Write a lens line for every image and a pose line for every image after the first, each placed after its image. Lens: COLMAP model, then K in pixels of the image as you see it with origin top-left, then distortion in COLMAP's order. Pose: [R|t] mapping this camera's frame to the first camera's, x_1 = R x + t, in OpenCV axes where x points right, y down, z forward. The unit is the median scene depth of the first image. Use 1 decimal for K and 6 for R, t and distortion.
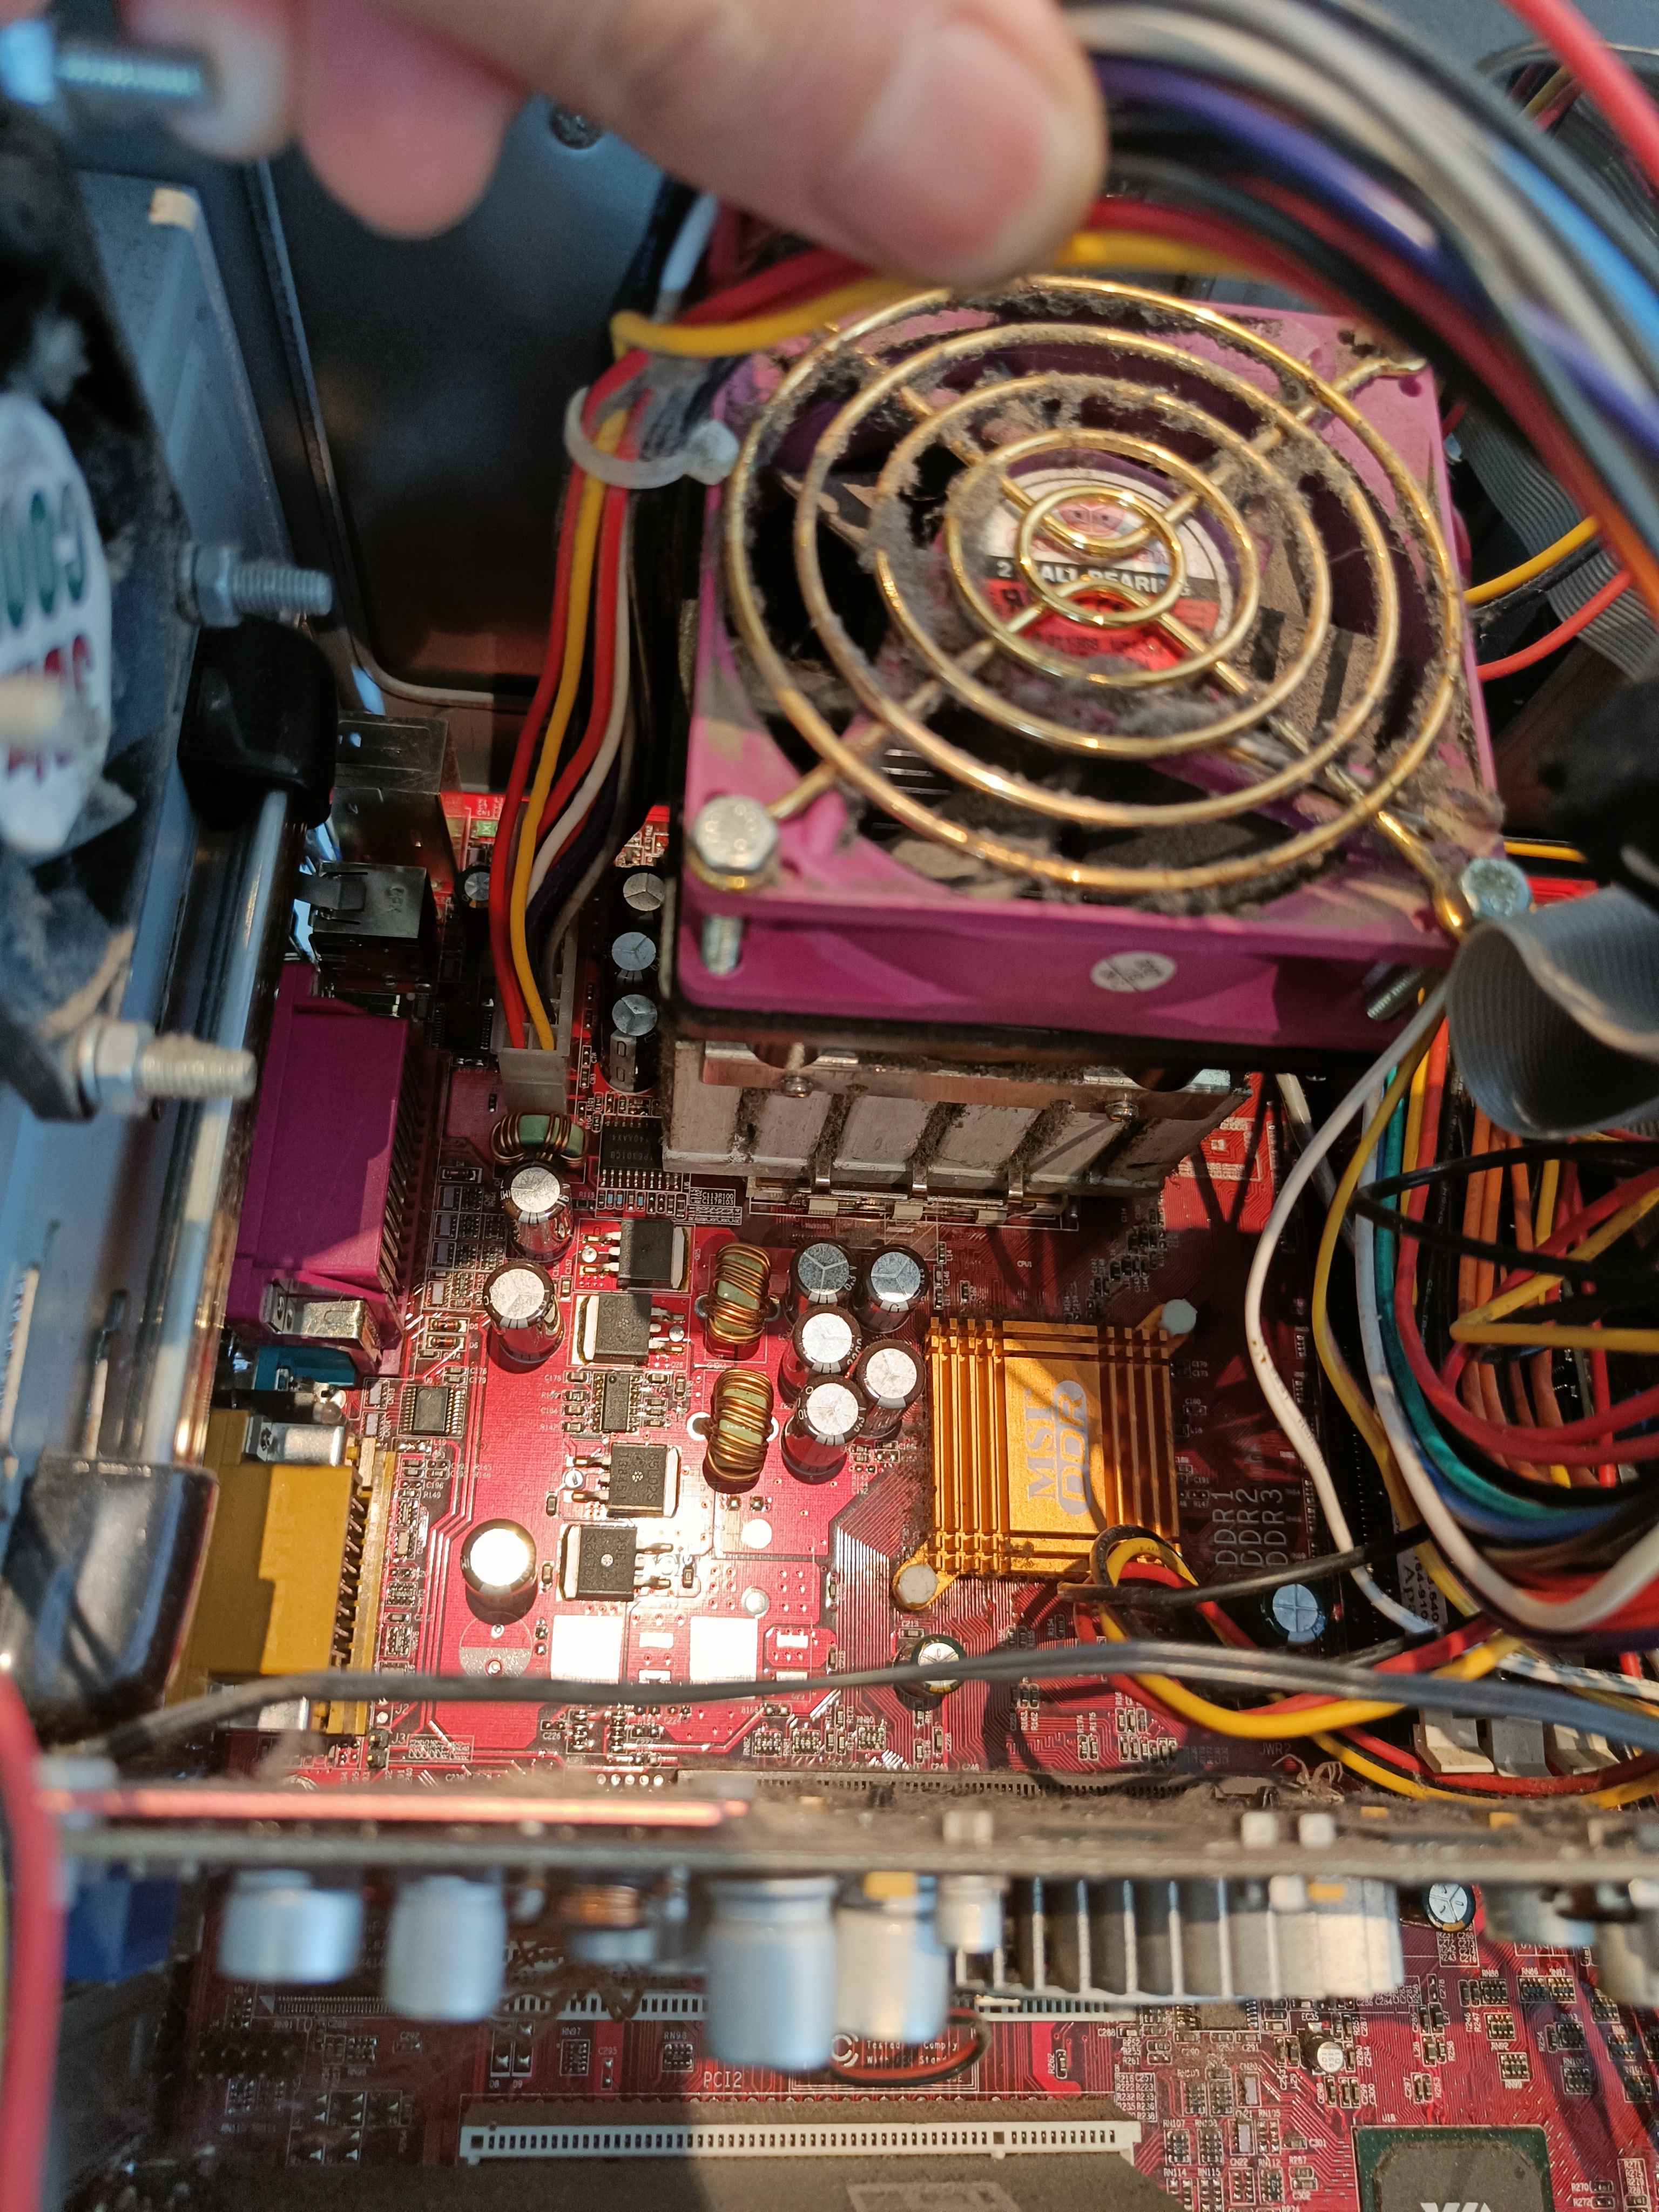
lens RADIAL K [[1580.2, 0, 829.5], [0, 1580.2, 1106.0], [0, 0, 1]] dist [-0.008777, -0.005008]
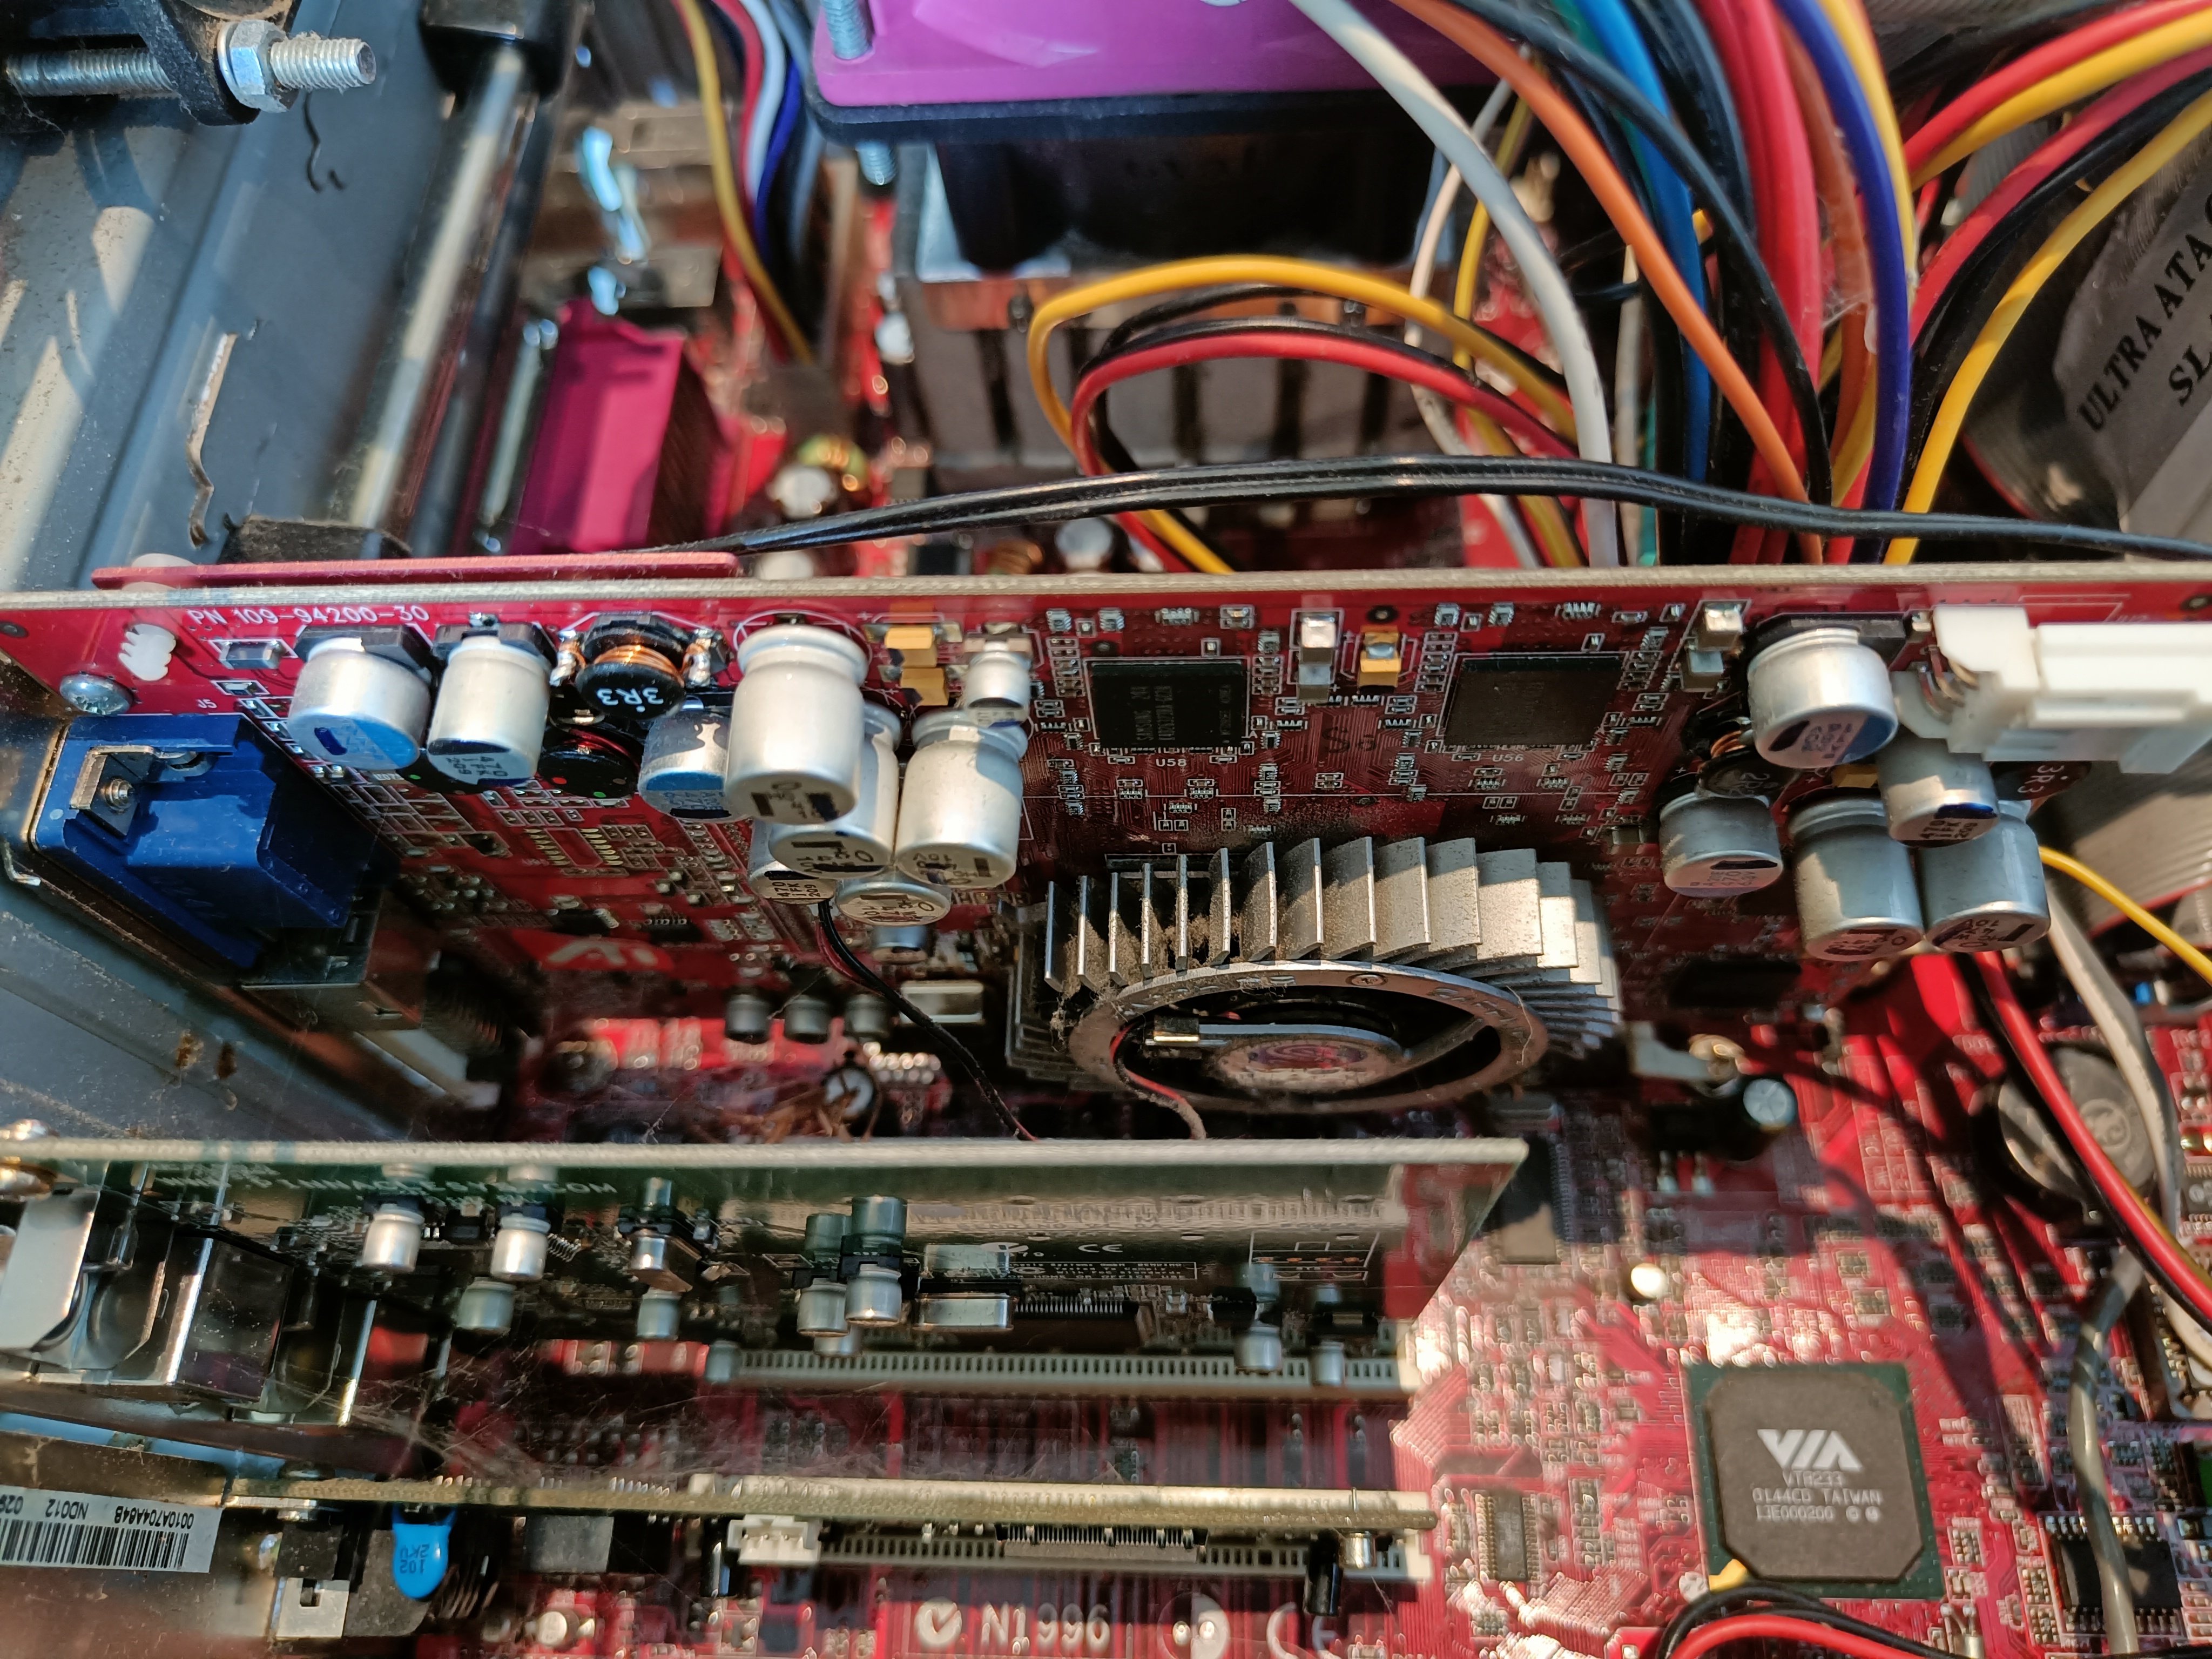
lens RADIAL K [[1638.2, 0, 1106.0], [0, 1638.2, 829.5], [0, 0, 1]] dist [-0.032320, -0.007717]
pose [[0.986429, -0.062118, -0.151985, 0.216200], [0.054658, 0.997109, -0.052781, 0.487527], [0.154824, 0.043757, 0.986973, 0.004919]]
